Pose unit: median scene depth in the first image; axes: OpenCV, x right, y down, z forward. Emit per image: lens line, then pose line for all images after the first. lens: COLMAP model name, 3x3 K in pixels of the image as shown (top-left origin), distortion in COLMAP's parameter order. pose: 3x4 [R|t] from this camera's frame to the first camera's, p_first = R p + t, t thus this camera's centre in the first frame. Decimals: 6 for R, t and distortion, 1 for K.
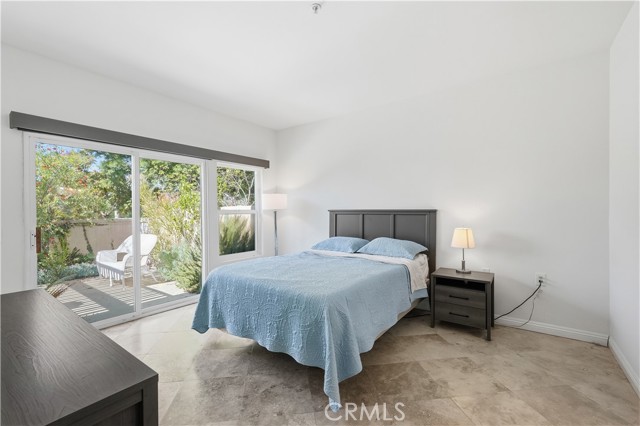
lens RADIAL K [[280.0, 0, 324.5], [0, 280.0, 213.7], [0, 0, 1]] dist [-0.008048, 0.003884]
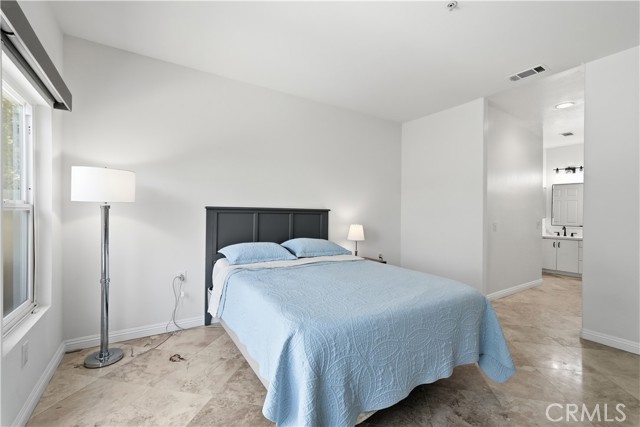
lens RADIAL K [[280.0, 0, 321.0], [0, 280.0, 213.4], [0, 0, 1]] dist [-0.008048, 0.003884]
pose [[0.354824, 0.004506, 0.934922, -0.649265], [-0.002757, 0.999989, -0.003773, 0.006231], [-0.934929, -0.001239, 0.354832, 0.624277]]
